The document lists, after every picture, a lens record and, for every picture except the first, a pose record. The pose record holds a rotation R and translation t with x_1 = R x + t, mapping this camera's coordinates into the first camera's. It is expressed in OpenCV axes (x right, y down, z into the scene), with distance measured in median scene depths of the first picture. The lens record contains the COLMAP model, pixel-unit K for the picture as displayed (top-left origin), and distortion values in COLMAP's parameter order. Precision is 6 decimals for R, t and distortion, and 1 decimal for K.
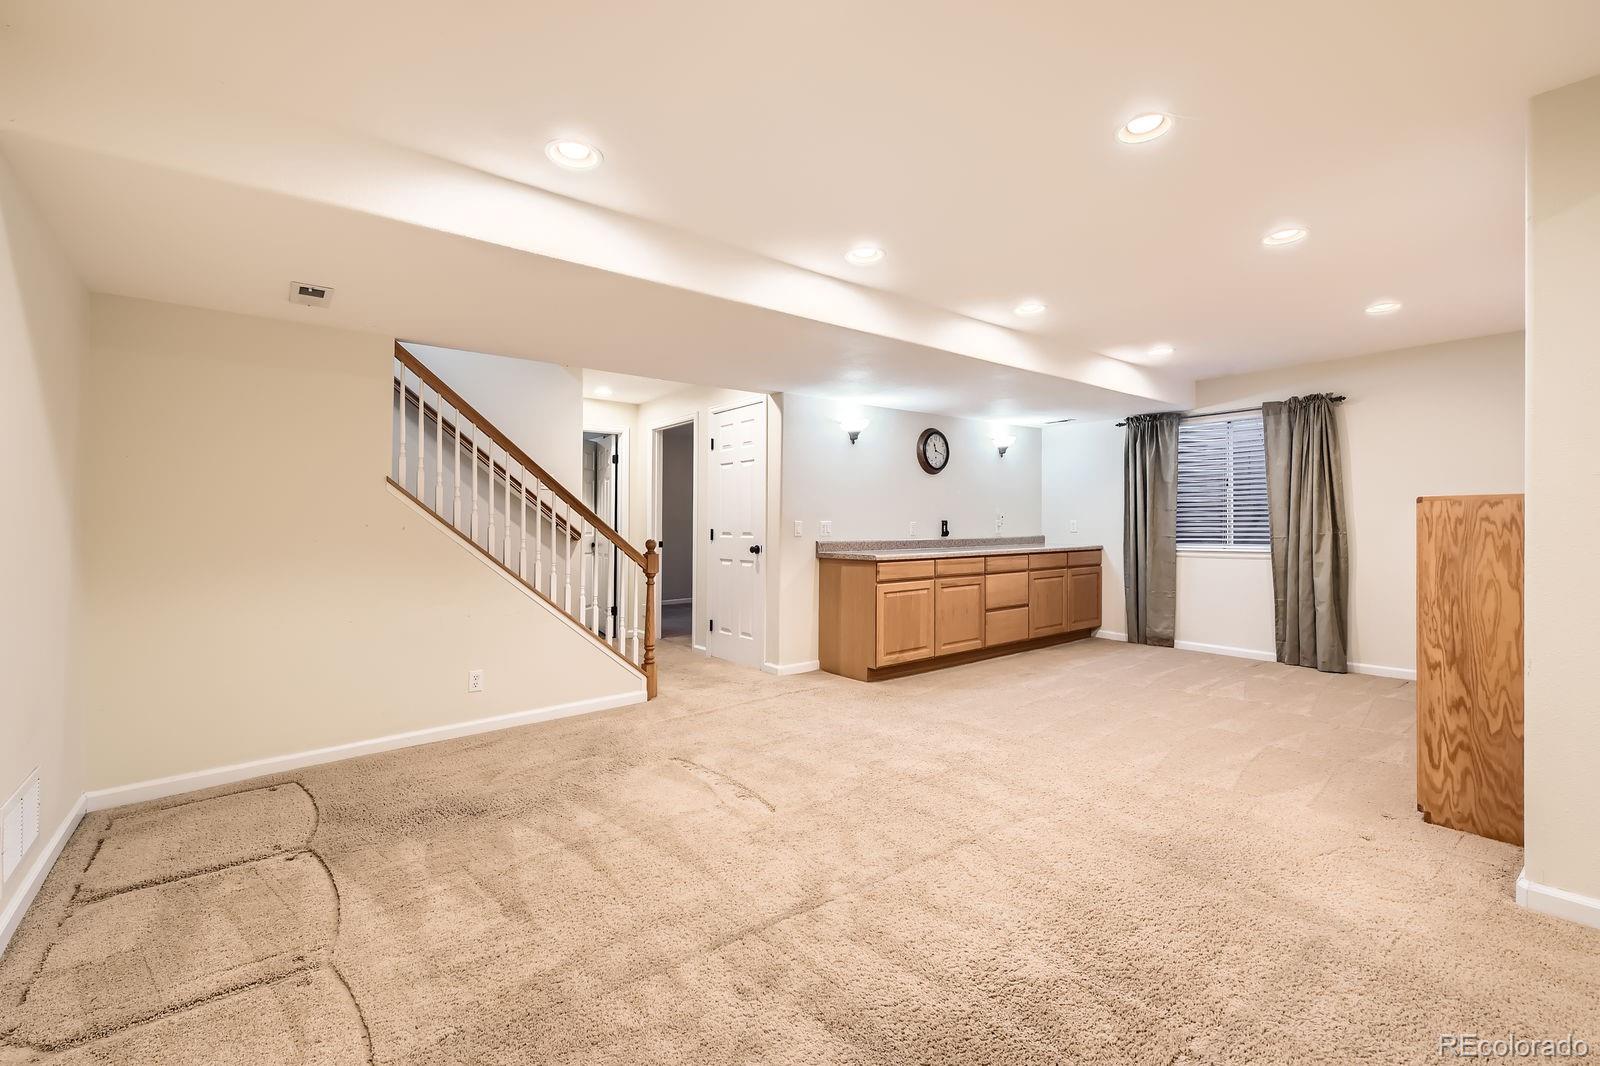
lens RADIAL K [[690.2, 0, 801.7], [0, 690.2, 533.5], [0, 0, 1]] dist [0.001355, -0.000011]
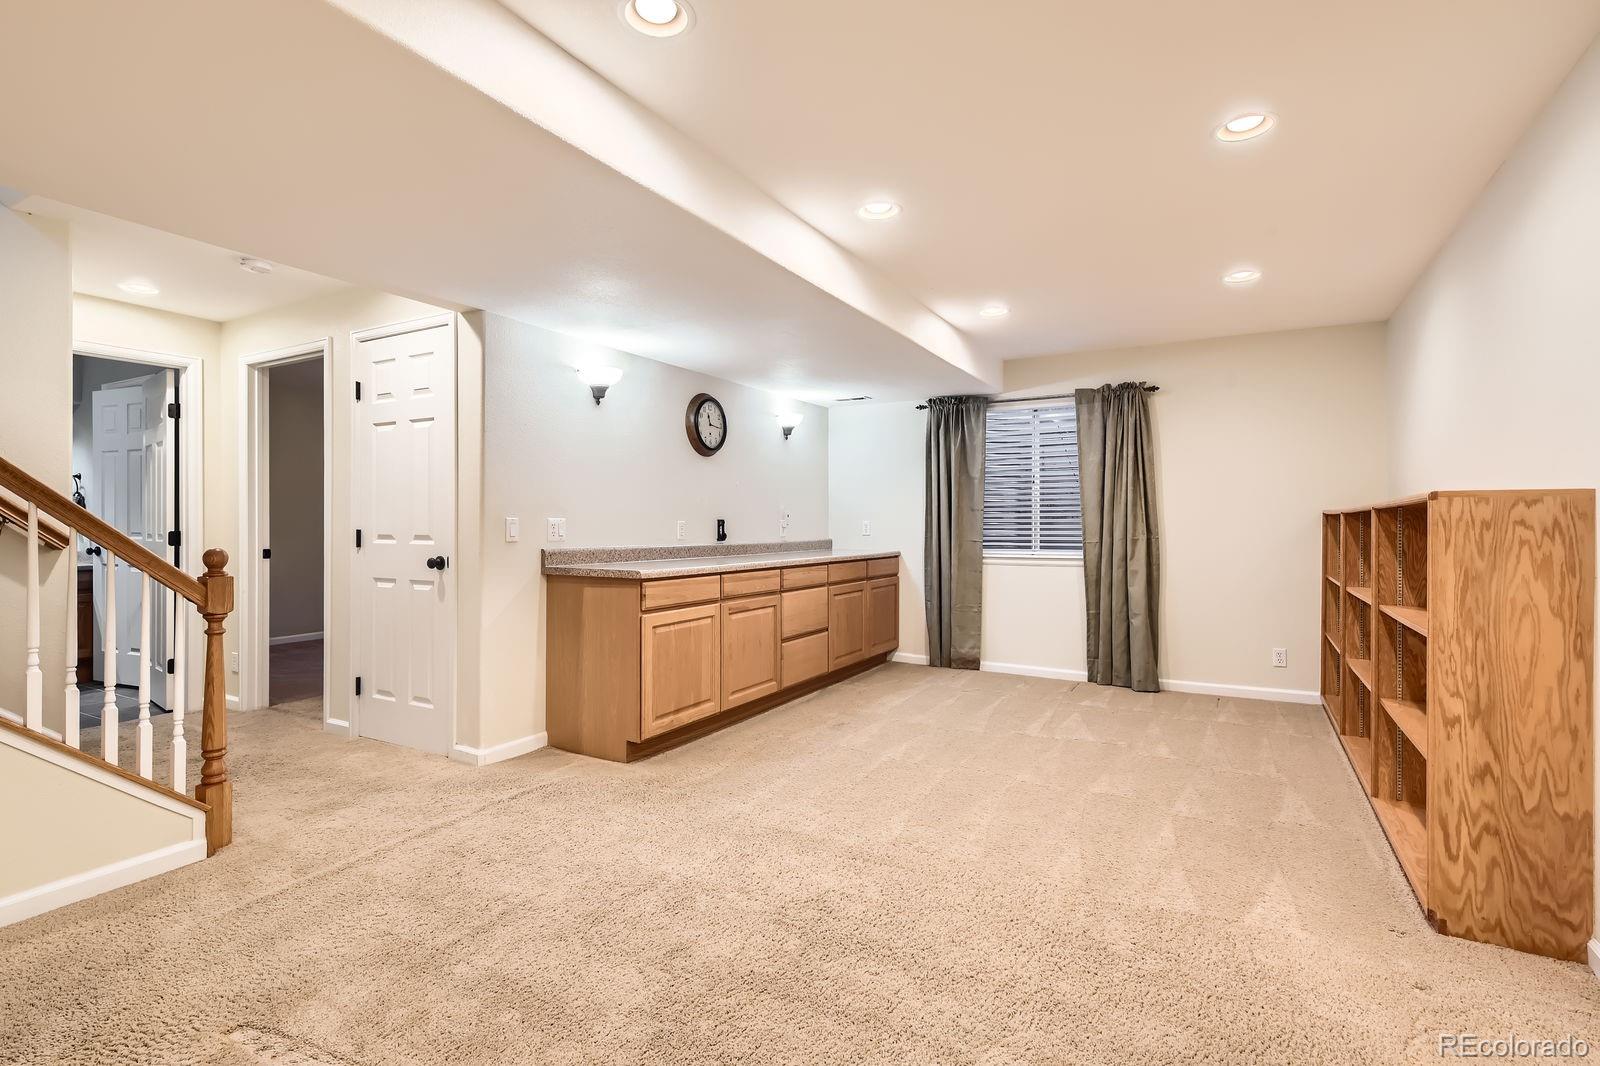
lens RADIAL K [[760.6, 0, 807.1], [0, 760.6, 550.1], [0, 0, 1]] dist [0.011884, -0.000748]
pose [[0.928830, -0.005269, 0.370469, -0.012246], [-0.002284, 0.999798, 0.019946, -0.002875], [-0.370499, -0.019372, 0.928631, 0.243749]]
